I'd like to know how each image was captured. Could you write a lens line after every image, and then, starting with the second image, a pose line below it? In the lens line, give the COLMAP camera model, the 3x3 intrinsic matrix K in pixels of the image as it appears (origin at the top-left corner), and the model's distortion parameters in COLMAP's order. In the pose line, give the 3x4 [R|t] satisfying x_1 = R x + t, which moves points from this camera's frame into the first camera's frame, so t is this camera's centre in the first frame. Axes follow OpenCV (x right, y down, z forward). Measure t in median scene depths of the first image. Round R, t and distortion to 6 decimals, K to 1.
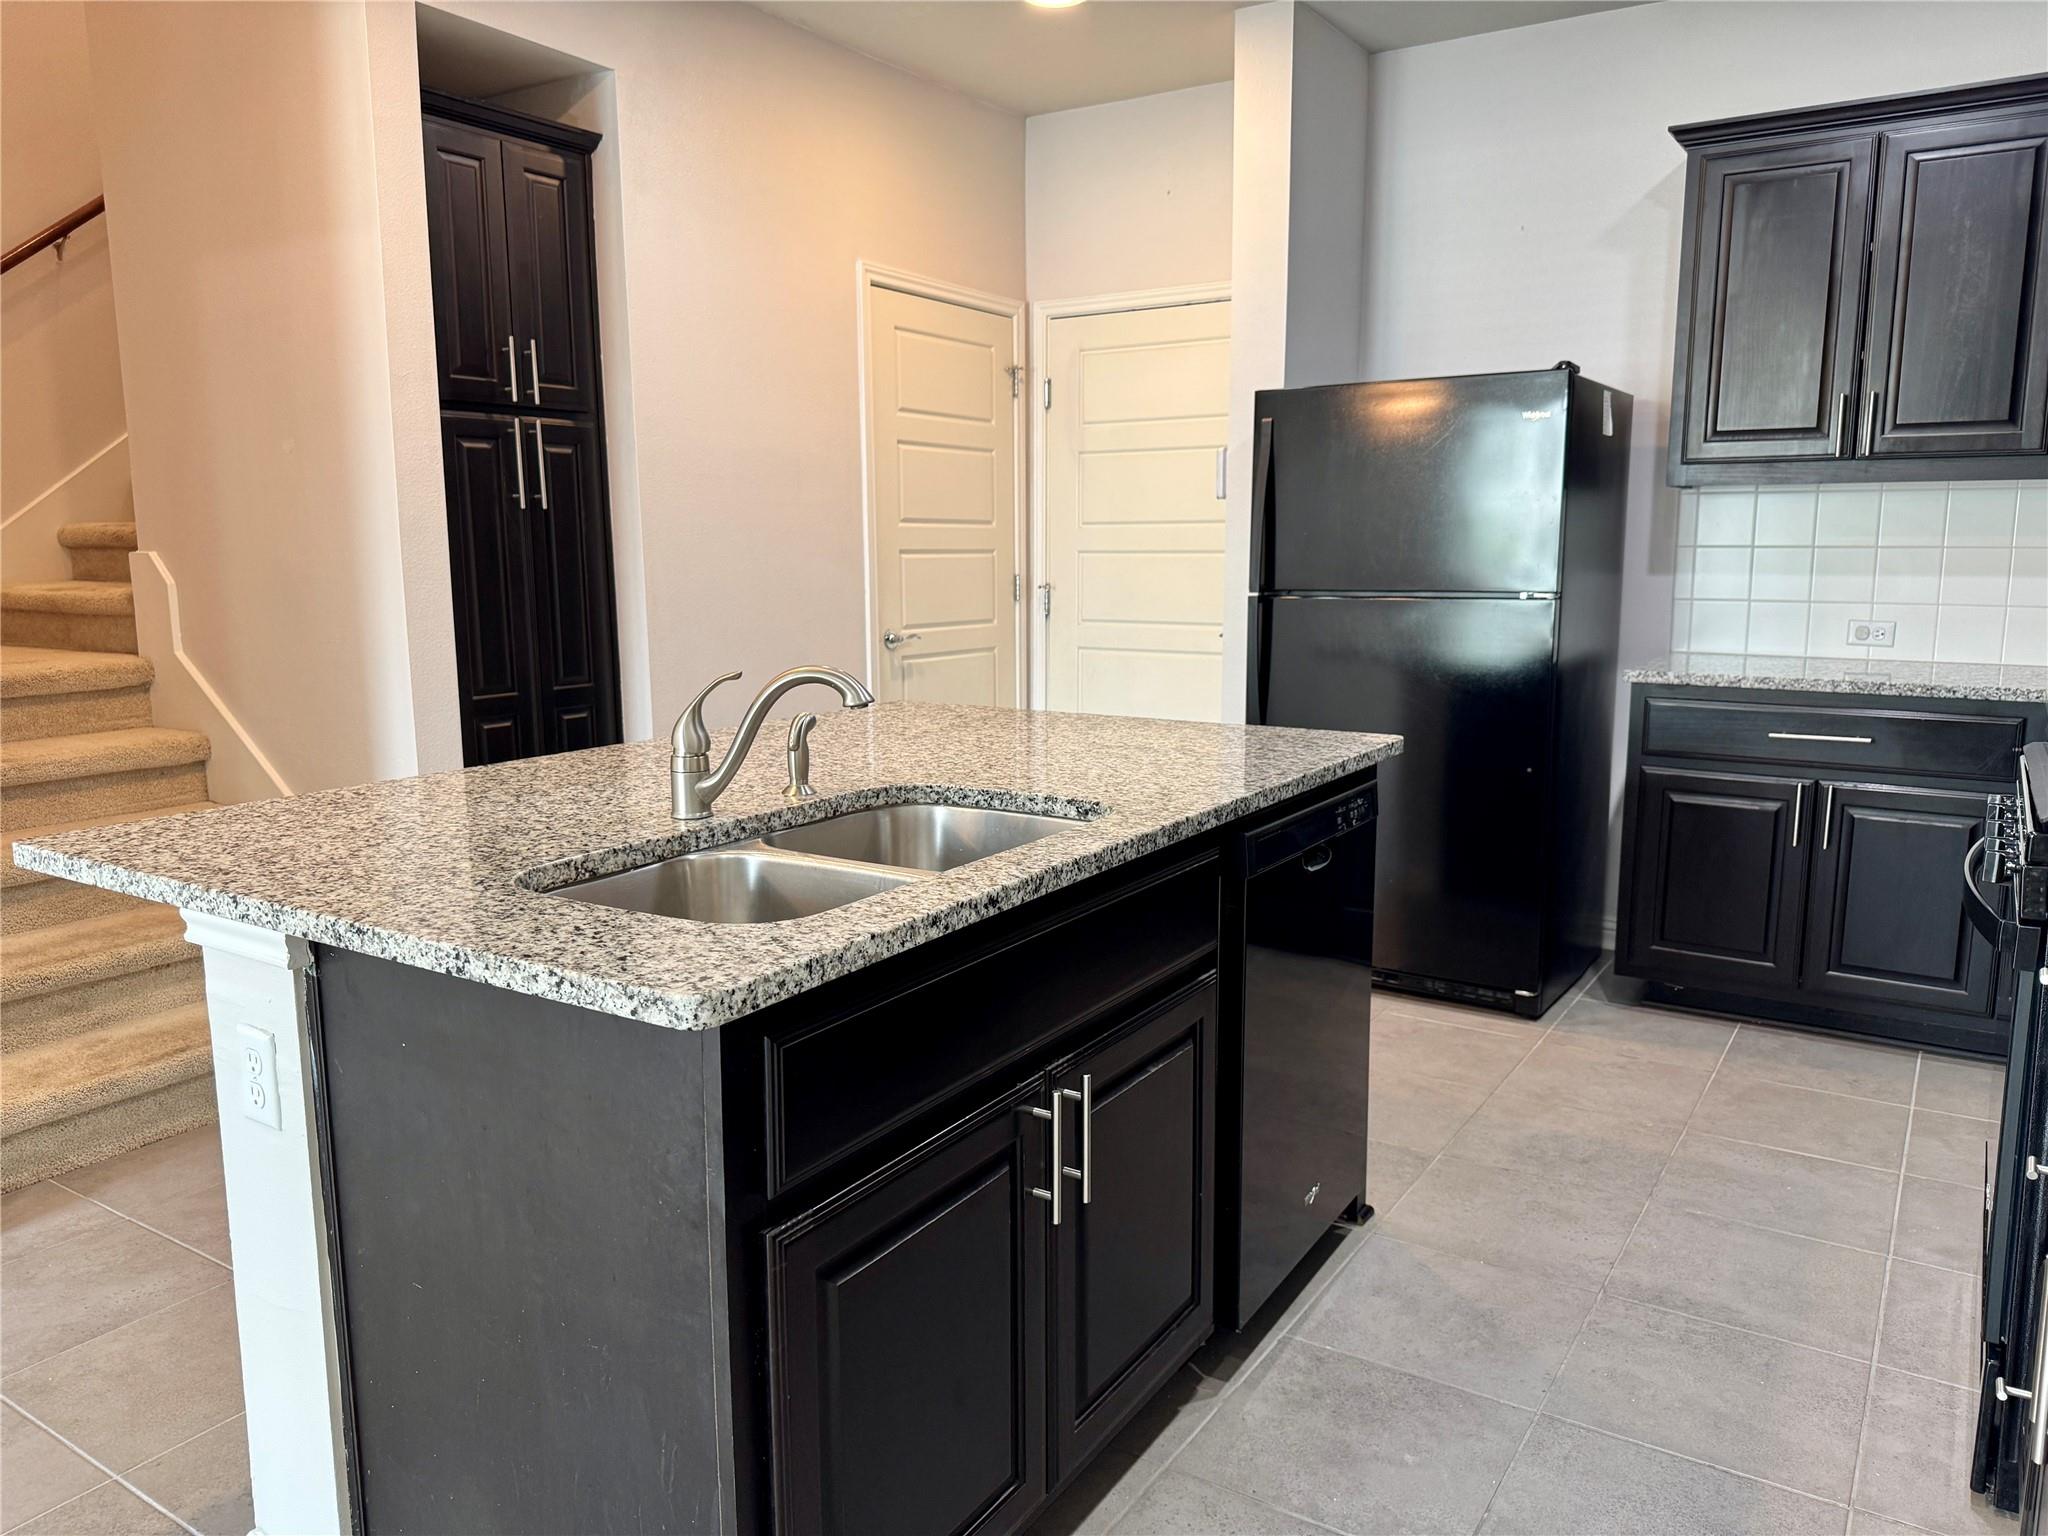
lens RADIAL K [[1447.9, 0, 1037.1], [0, 1447.9, 765.1], [0, 0, 1]] dist [0.043621, -0.054476]
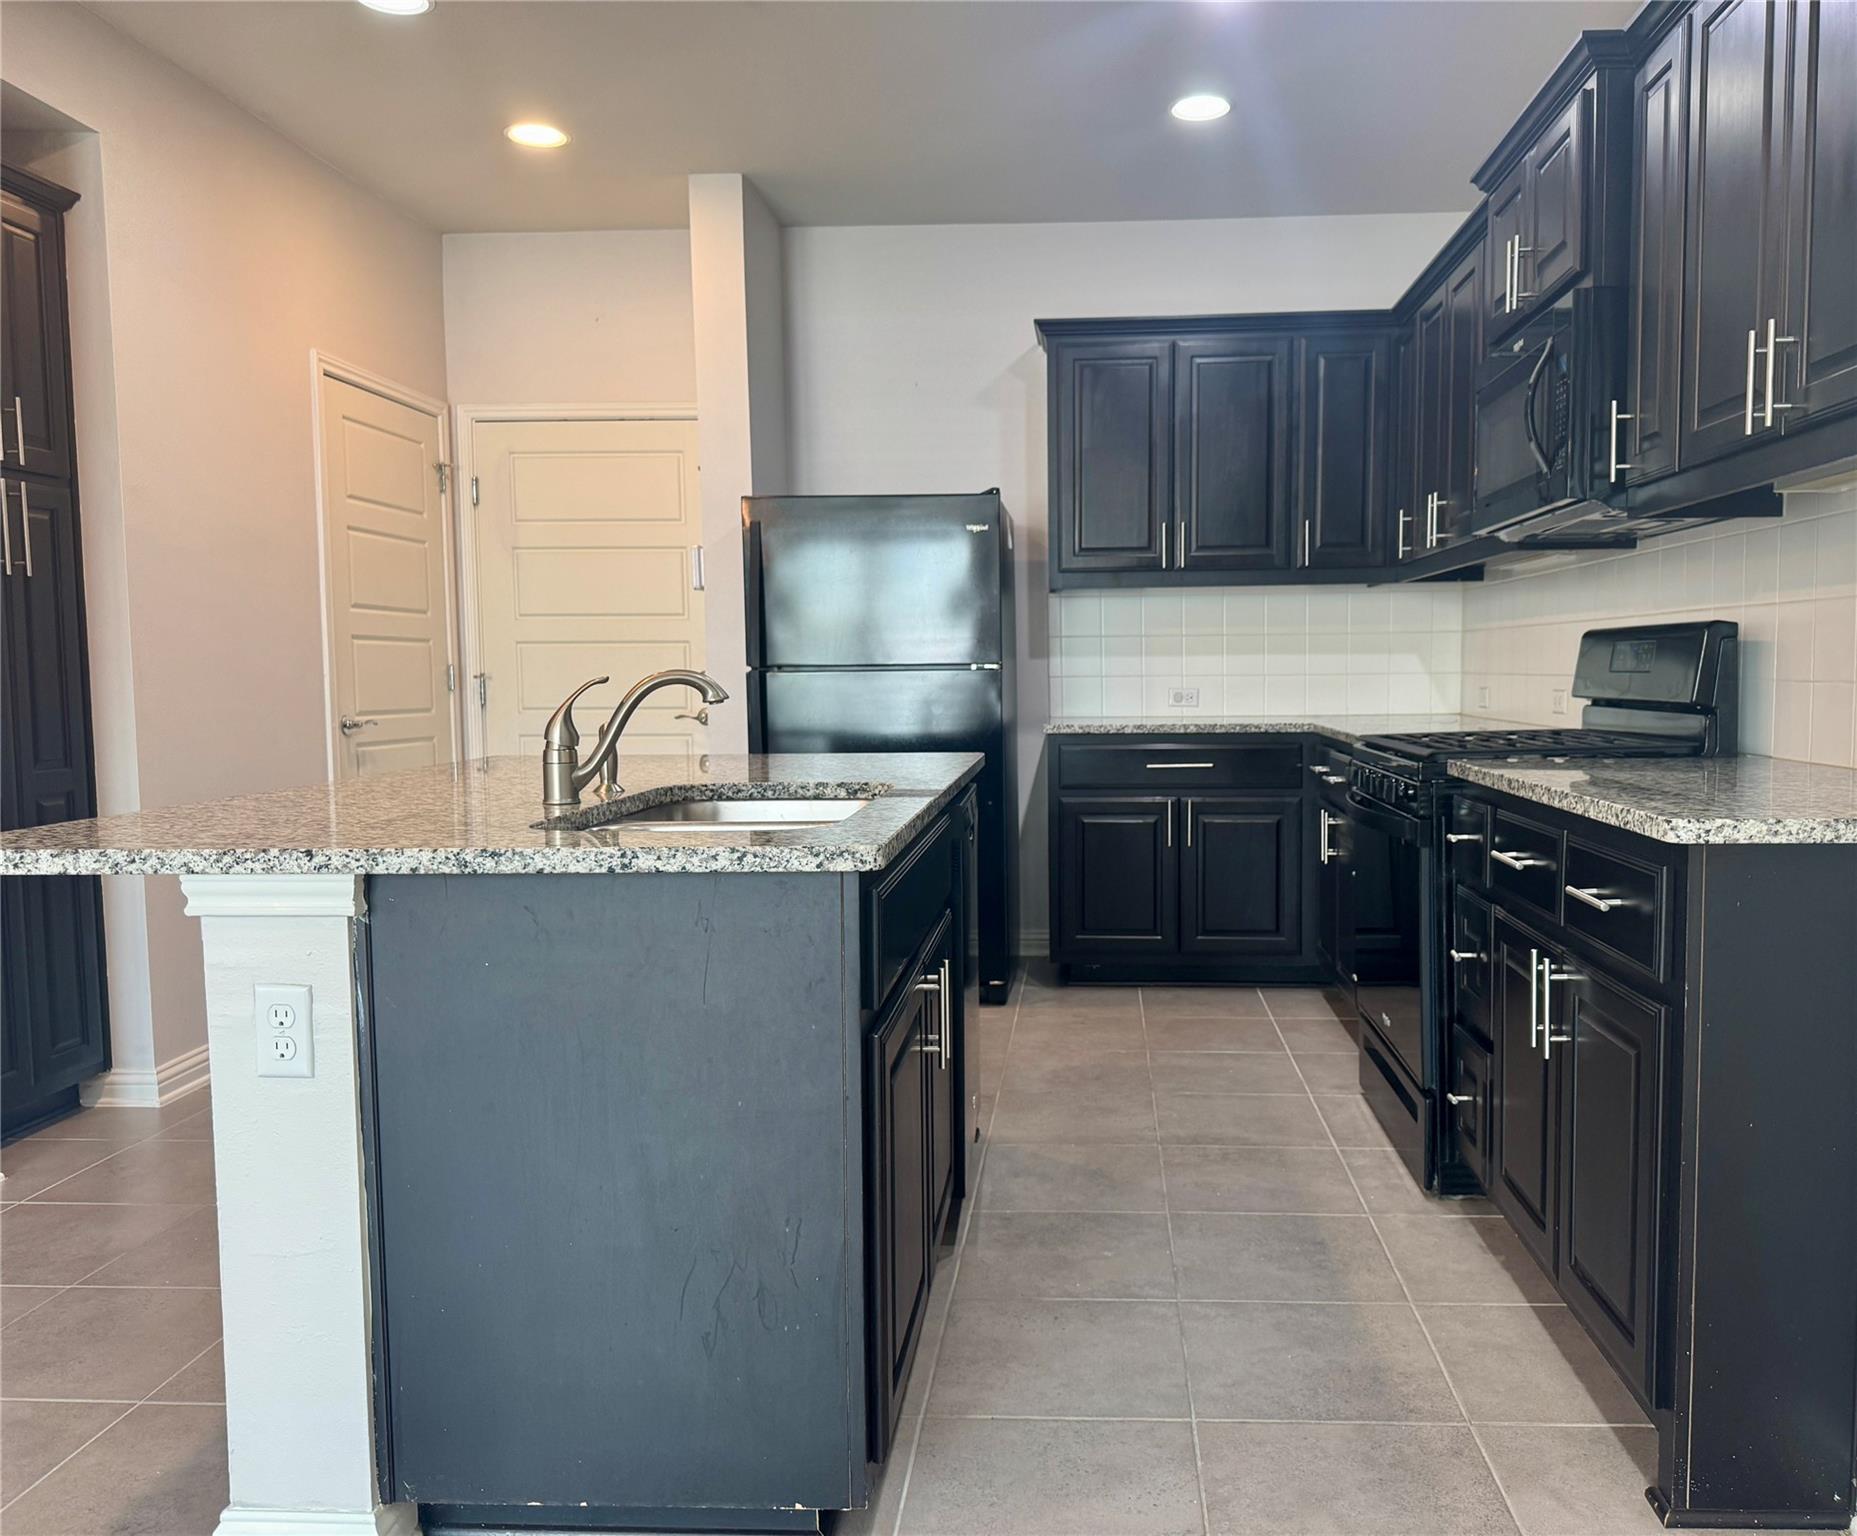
lens RADIAL K [[1435.7, 0, 1022.6], [0, 1435.7, 766.5], [0, 0, 1]] dist [0.064000, -0.074420]
pose [[0.866516, -0.037911, 0.497707, -0.272936], [0.083197, 0.994133, -0.069123, 0.064594], [-0.492167, 0.101303, 0.864586, -0.101367]]
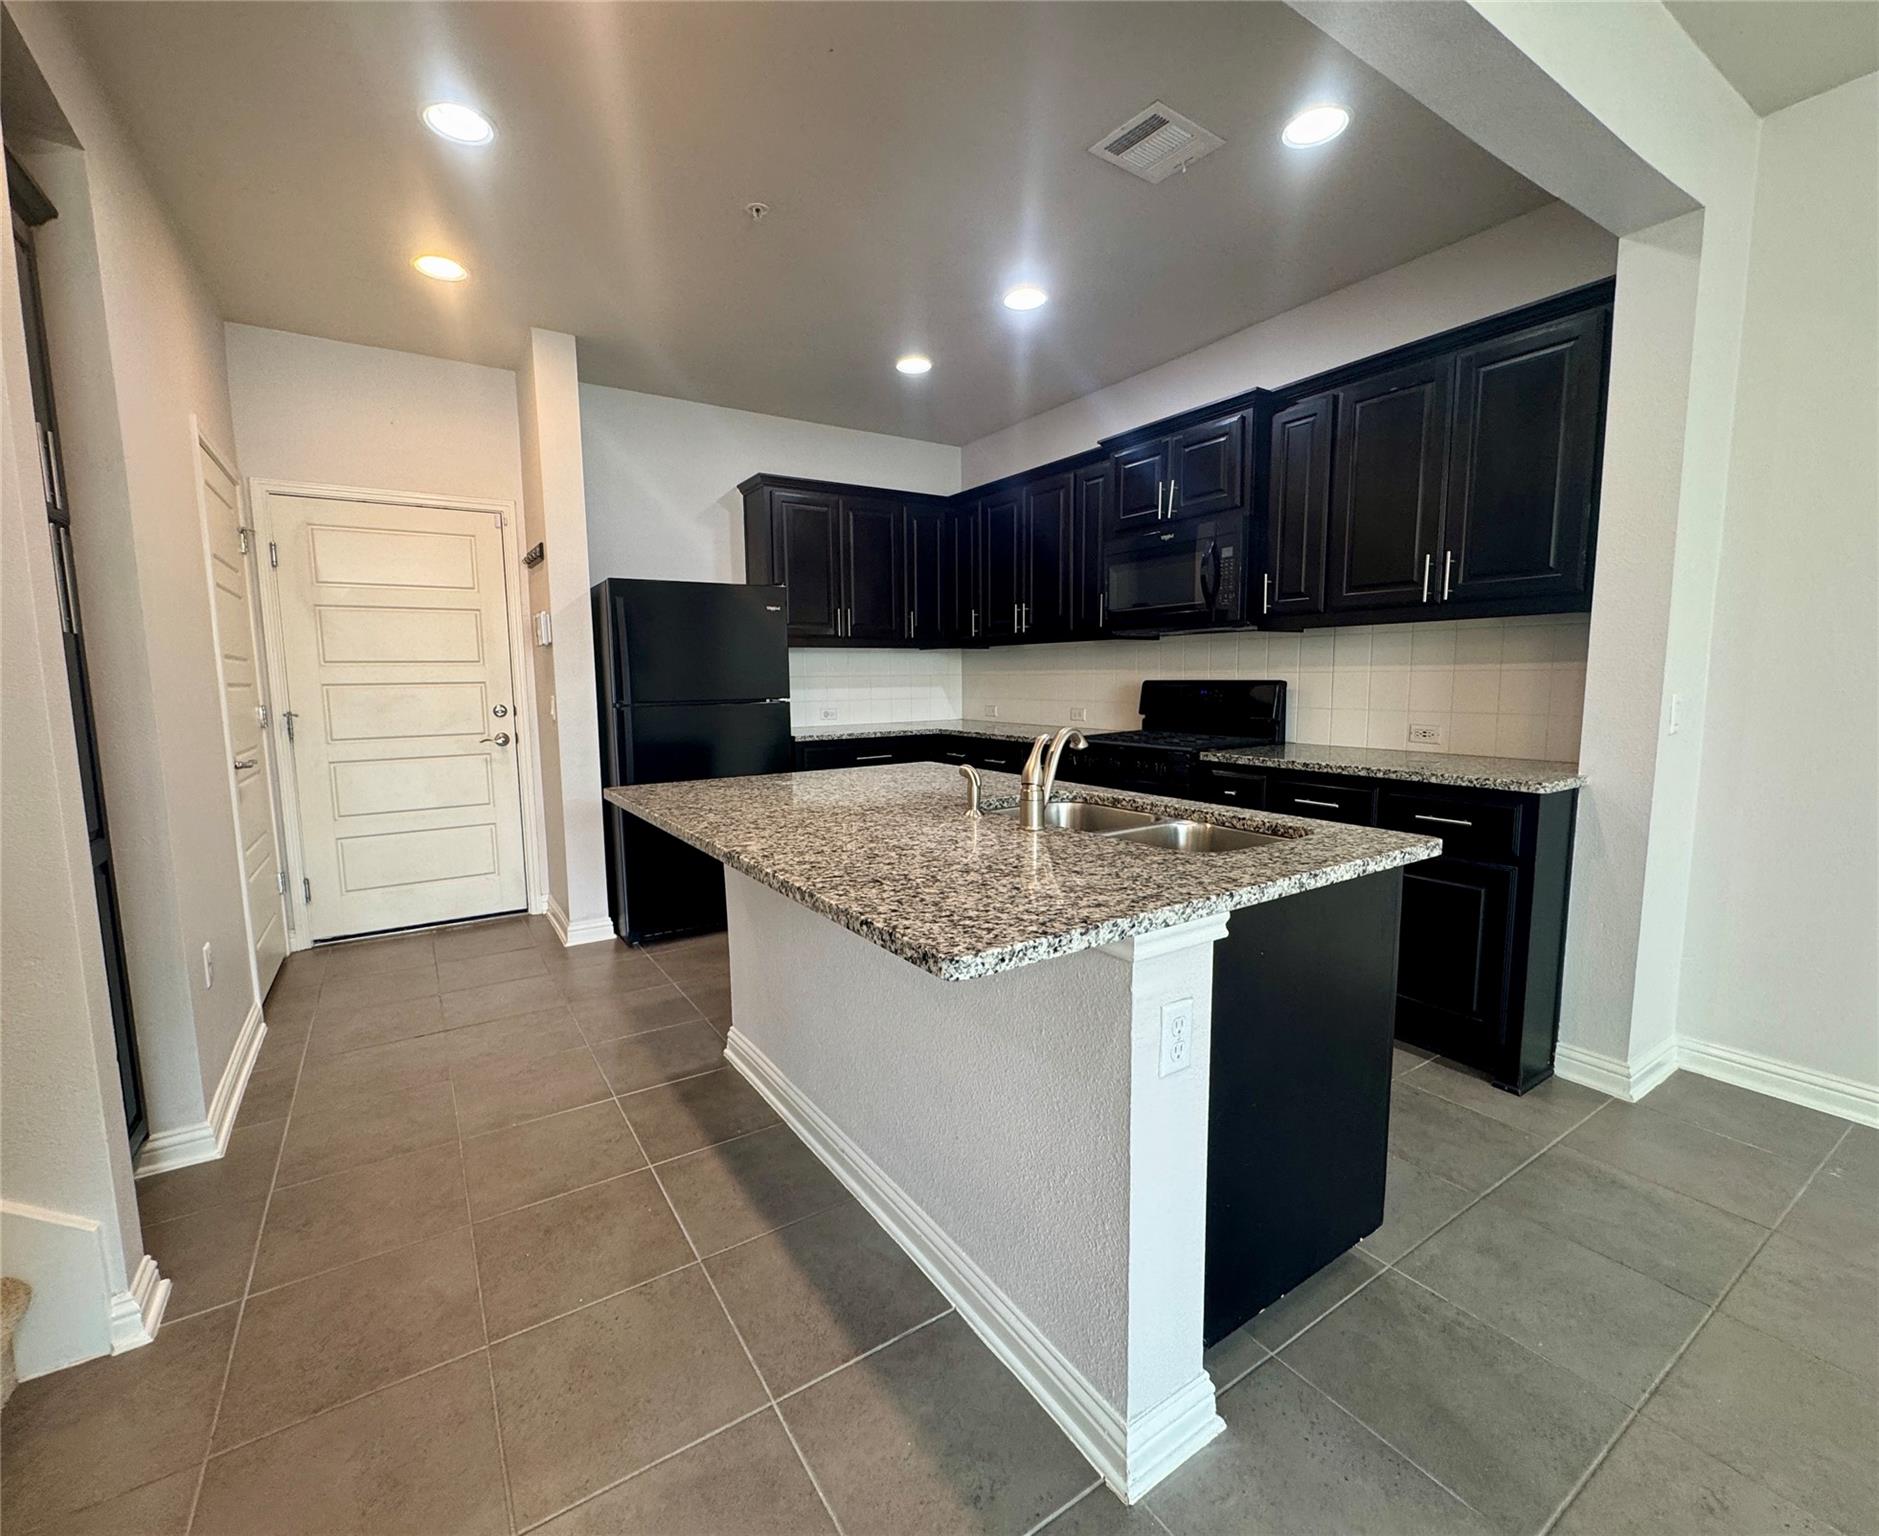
lens RADIAL K [[808.1, 0, 927.9], [0, 808.1, 767.0], [0, 0, 1]] dist [-0.002781, 0.000772]
pose [[0.413662, -0.105617, 0.904284, -0.602481], [0.153572, 0.987110, 0.045040, -0.050234], [-0.897385, 0.120242, 0.424550, 0.398275]]
